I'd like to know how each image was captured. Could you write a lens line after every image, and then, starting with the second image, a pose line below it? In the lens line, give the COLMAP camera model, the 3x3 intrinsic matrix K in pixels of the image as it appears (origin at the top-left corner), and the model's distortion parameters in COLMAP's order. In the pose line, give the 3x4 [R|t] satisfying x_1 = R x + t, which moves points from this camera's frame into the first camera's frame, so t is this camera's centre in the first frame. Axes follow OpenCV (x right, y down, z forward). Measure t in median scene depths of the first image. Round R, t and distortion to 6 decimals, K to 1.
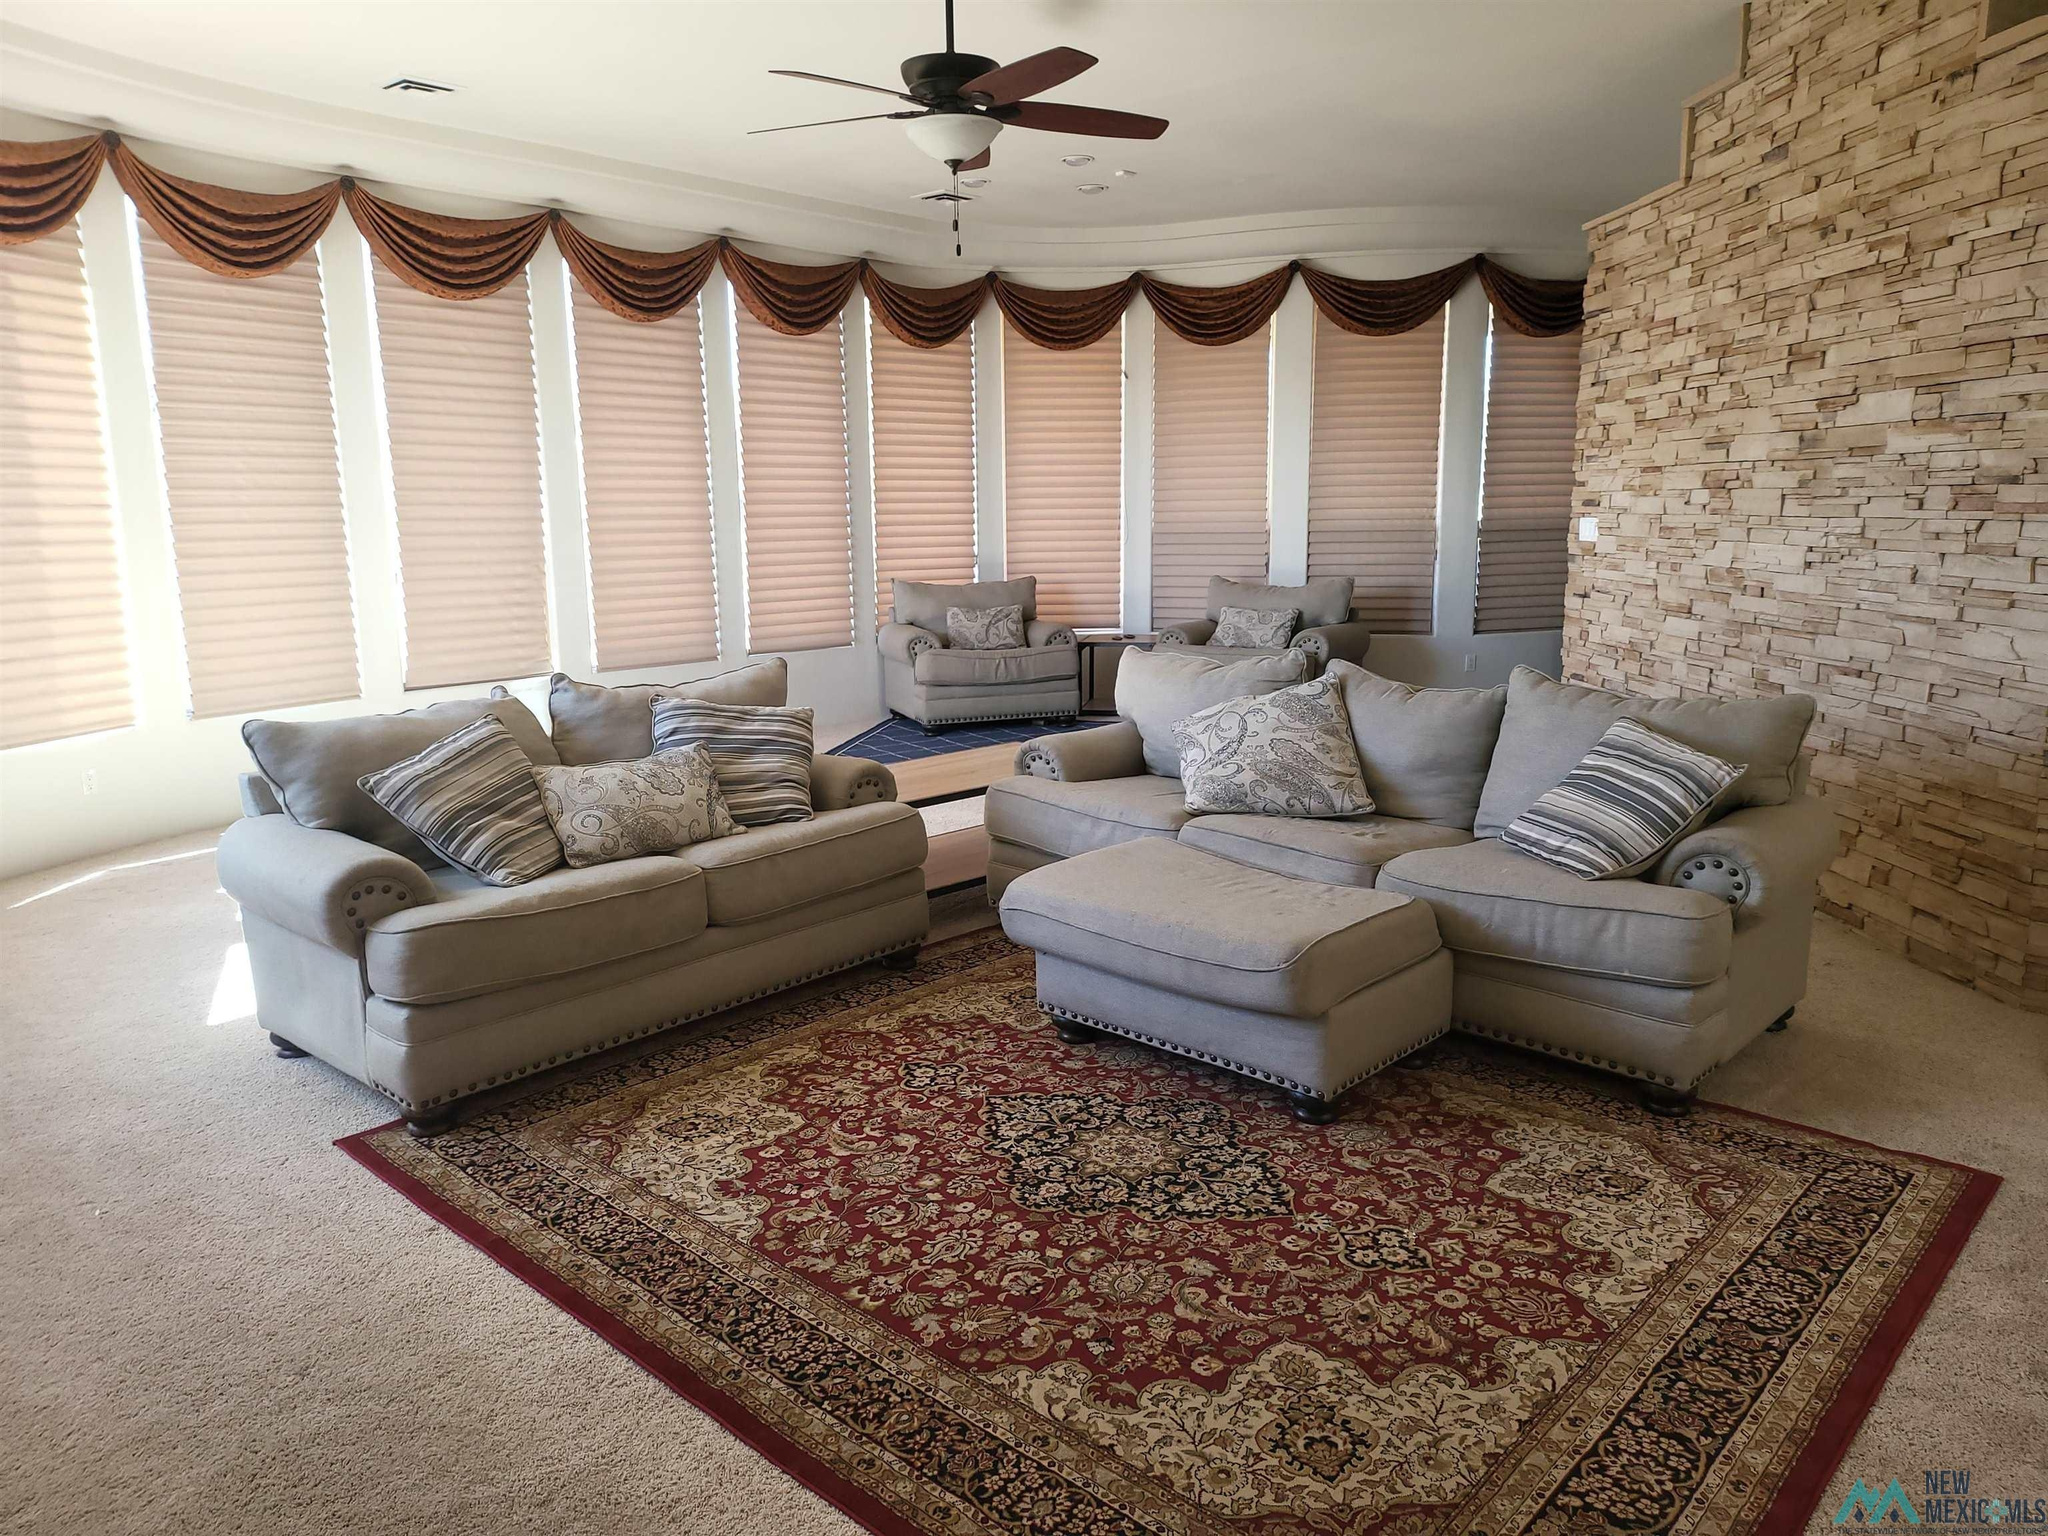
lens RADIAL K [[1453.7, 0, 1019.0], [0, 1453.7, 757.2], [0, 0, 1]] dist [0.080983, -0.095740]
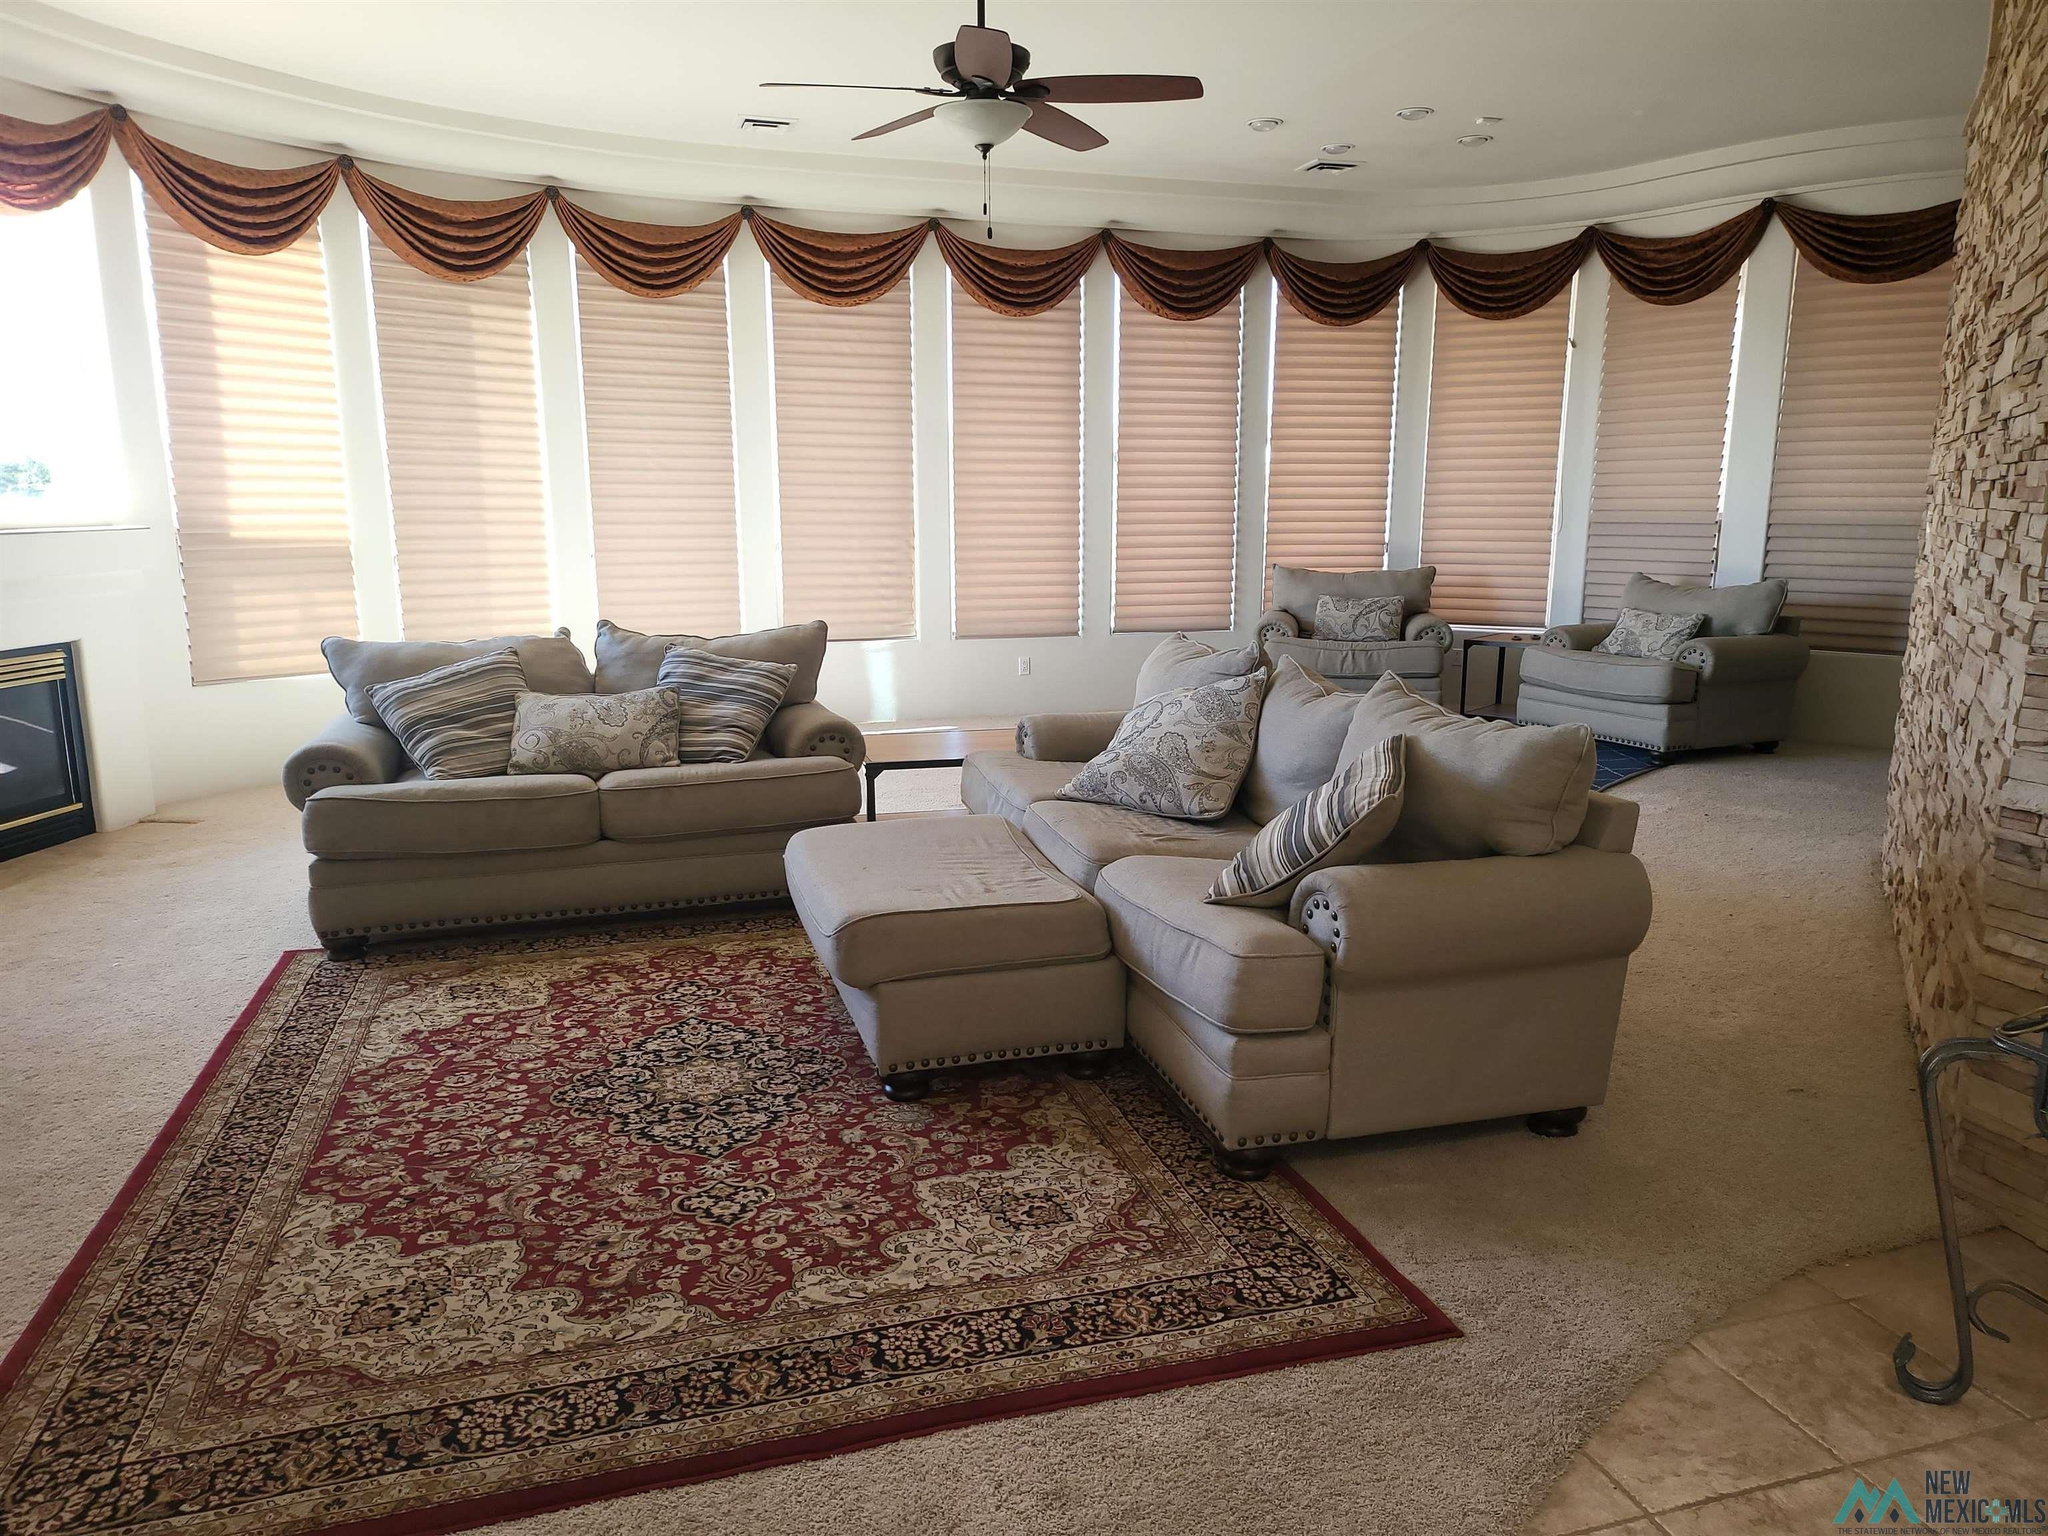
lens RADIAL K [[1446.3, 0, 1035.2], [0, 1446.3, 784.0], [0, 0, 1]] dist [0.080224, -0.095018]
pose [[0.860682, 0.110424, -0.497024, 0.686832], [-0.097836, 0.993875, 0.051391, -0.022831], [0.499654, 0.004395, 0.866214, 0.167288]]
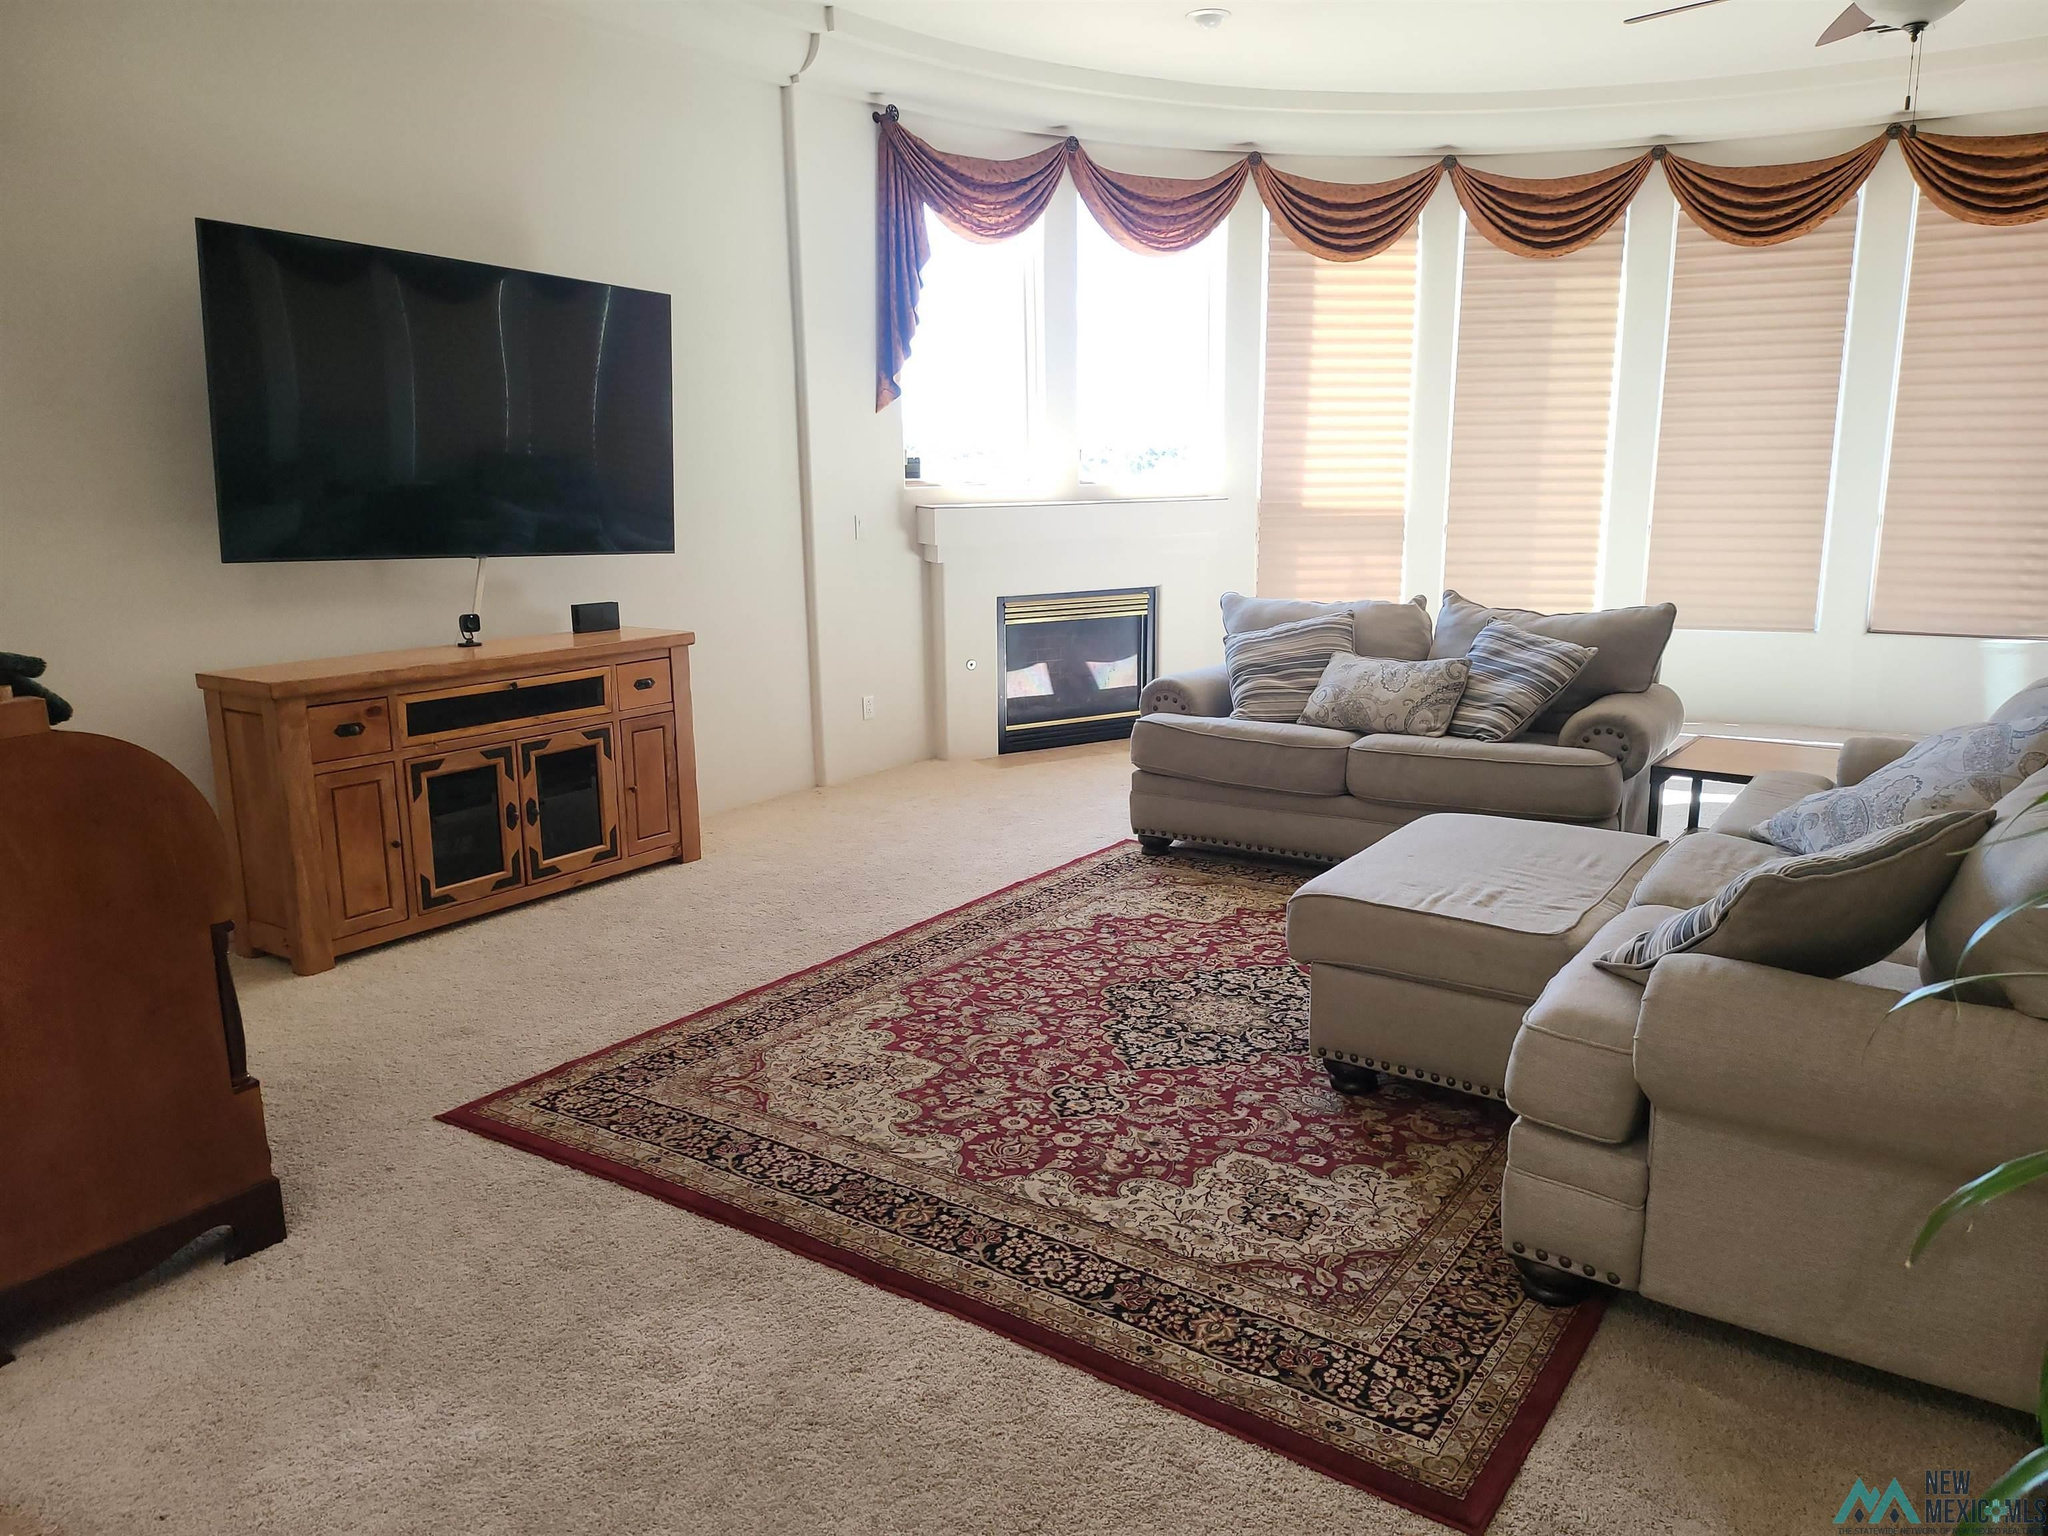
lens RADIAL K [[1435.1, 0, 1024.0], [0, 1435.1, 768.0], [0, 0, 1]] dist [0.079474, -0.080130]
pose [[0.124387, 0.210754, -0.969593, 0.974565], [-0.163562, 0.968169, 0.189462, -0.096950], [0.978660, 0.135022, 0.154899, 0.558088]]
